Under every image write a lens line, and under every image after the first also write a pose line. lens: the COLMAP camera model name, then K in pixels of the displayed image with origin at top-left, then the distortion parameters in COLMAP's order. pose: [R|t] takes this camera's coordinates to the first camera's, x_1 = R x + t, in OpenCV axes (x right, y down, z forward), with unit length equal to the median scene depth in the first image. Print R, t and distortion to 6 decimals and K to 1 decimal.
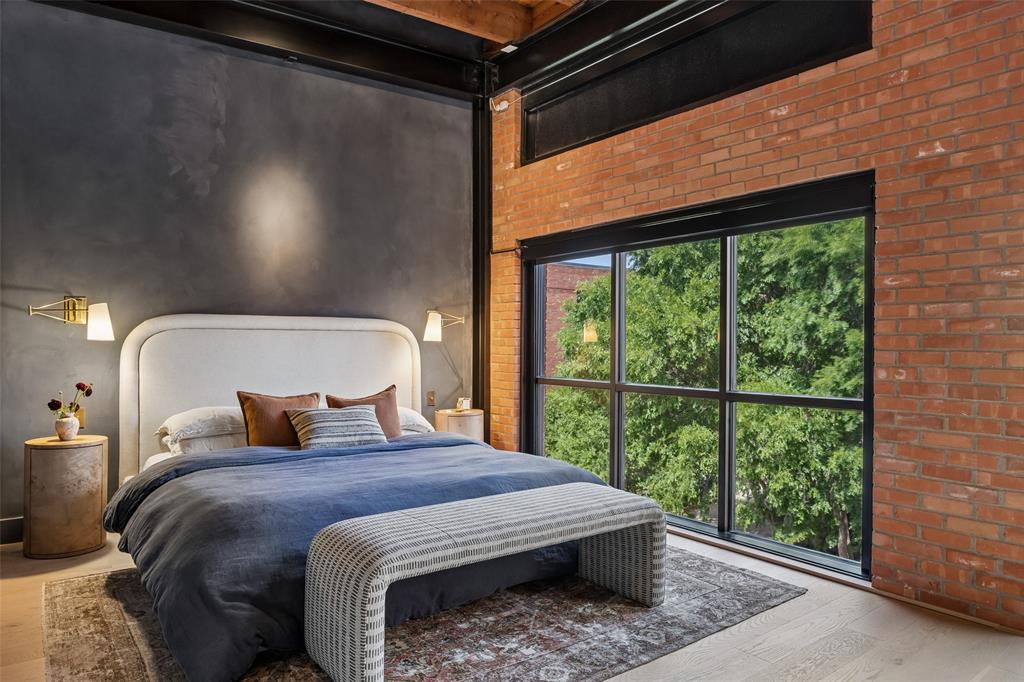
lens RADIAL K [[656.0, 0, 497.1], [0, 656.0, 343.2], [0, 0, 1]] dist [-0.006466, 0.006021]
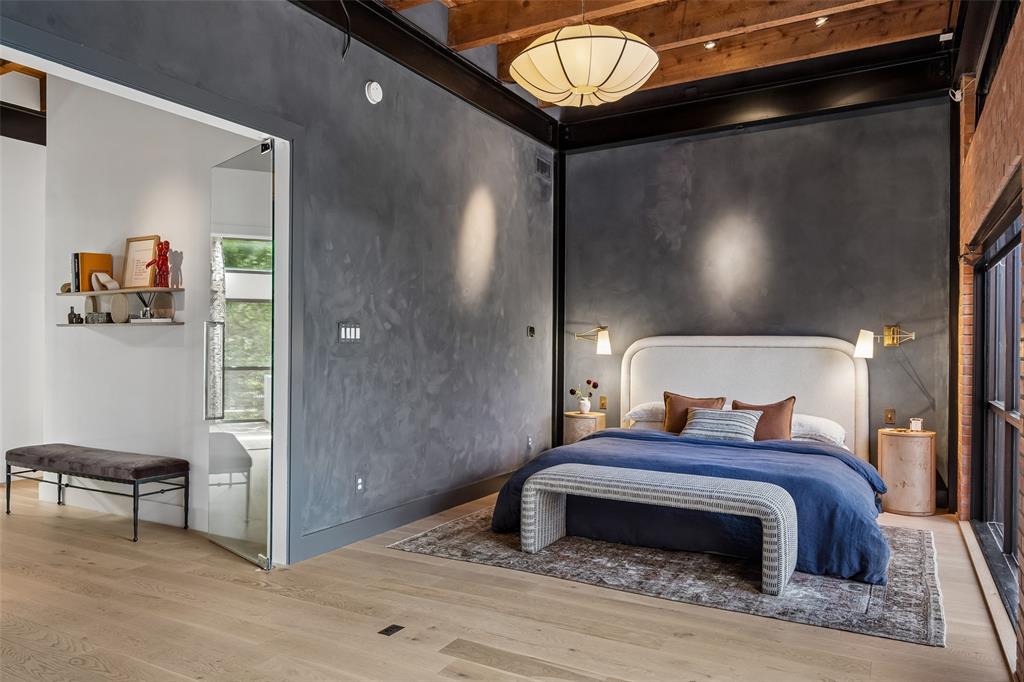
lens RADIAL K [[722.7, 0, 509.1], [0, 722.7, 346.3], [0, 0, 1]] dist [0.003534, -0.004143]
pose [[0.422422, 0.000633, -0.906399, 0.867727], [-0.009411, 0.999949, -0.003687, -0.014736], [0.906350, 0.010087, 0.422407, 0.041832]]
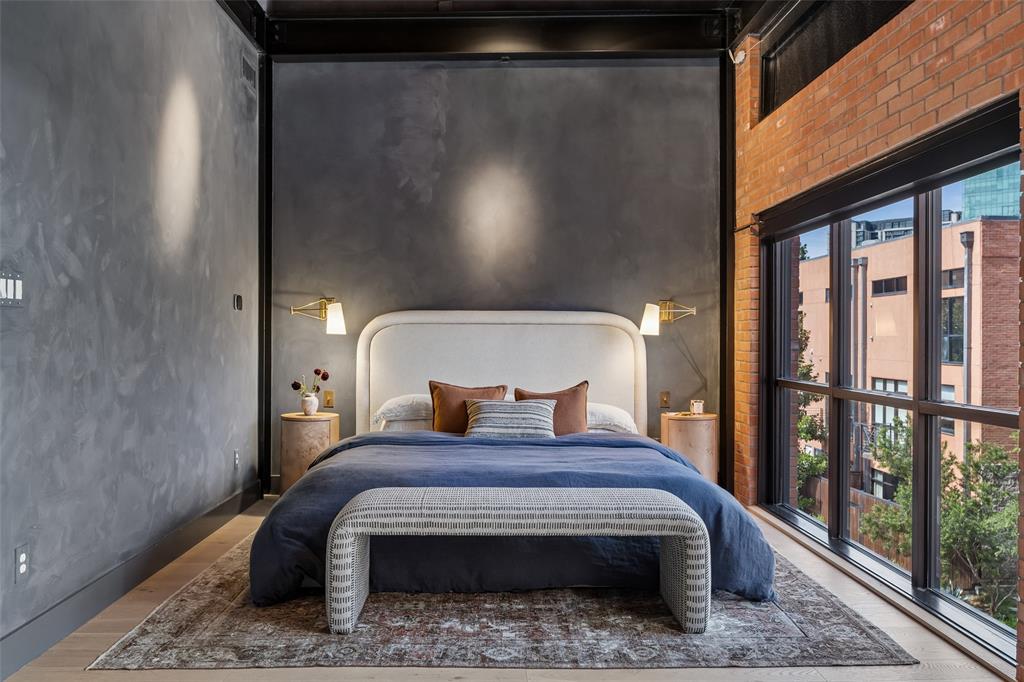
lens RADIAL K [[801.3, 0, 515.5], [0, 801.3, 336.5], [0, 0, 1]] dist [-0.006999, 0.006706]
pose [[0.822640, -0.000533, -0.568562, 0.480993], [-0.002314, 0.999988, -0.004286, 0.005159], [0.568558, 0.004841, 0.822629, -0.018022]]
